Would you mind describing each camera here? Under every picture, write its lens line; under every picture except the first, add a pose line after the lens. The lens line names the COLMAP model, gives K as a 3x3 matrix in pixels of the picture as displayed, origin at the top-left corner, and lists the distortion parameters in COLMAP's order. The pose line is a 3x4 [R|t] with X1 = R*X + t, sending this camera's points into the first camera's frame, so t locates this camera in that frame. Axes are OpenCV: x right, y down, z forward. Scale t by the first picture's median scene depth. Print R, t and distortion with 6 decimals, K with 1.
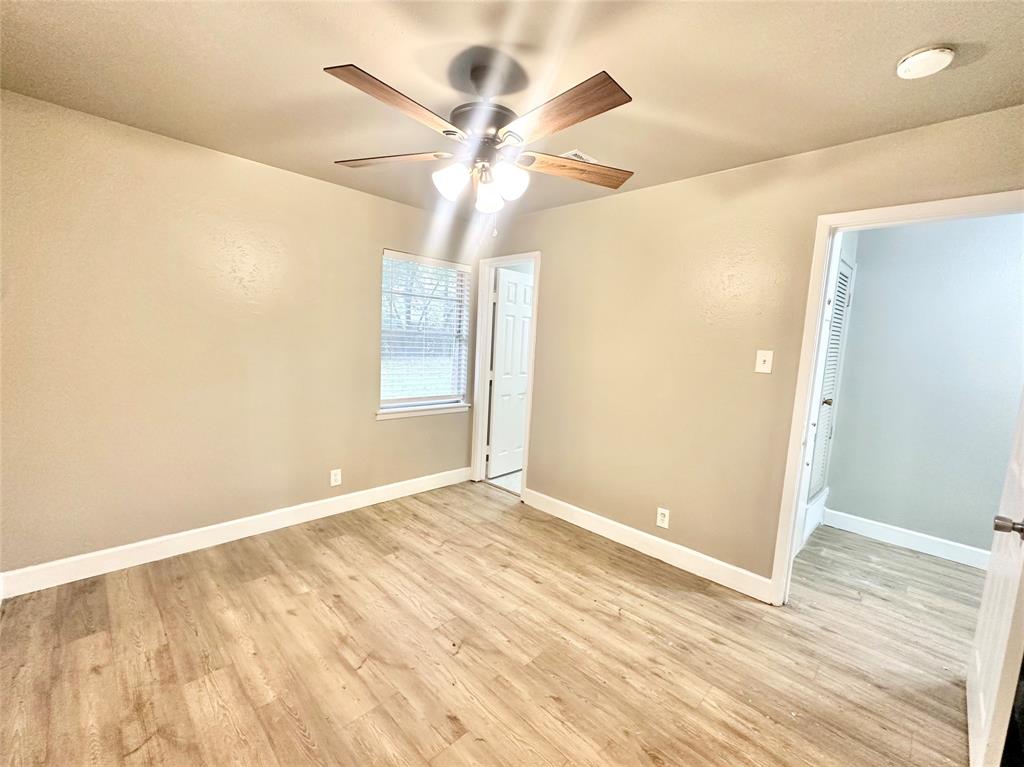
lens RADIAL K [[433.1, 0, 512.0], [0, 433.1, 383.5], [0, 0, 1]] dist [-0.003846, -0.000475]
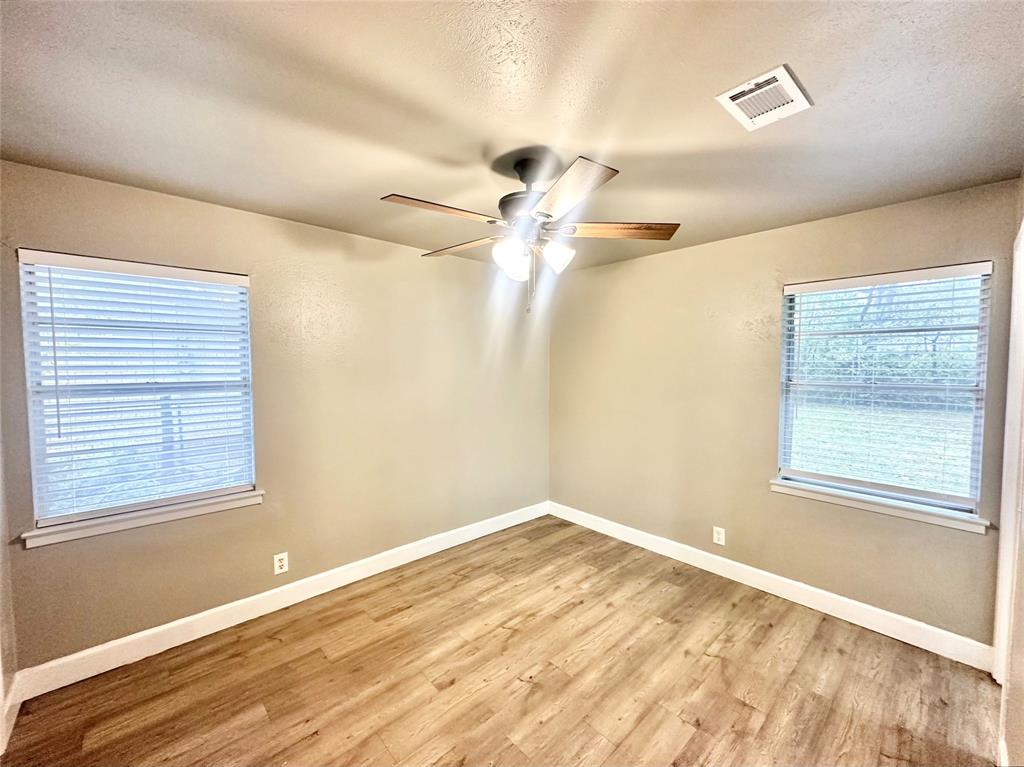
lens RADIAL K [[413.1, 0, 512.0], [0, 413.1, 383.5], [0, 0, 1]] dist [-0.001399, -0.000304]
pose [[-0.048261, -0.003031, -0.998830, 0.699458], [-0.110591, 0.993863, 0.002327, -0.092861], [0.992694, 0.110574, -0.048300, 0.720117]]
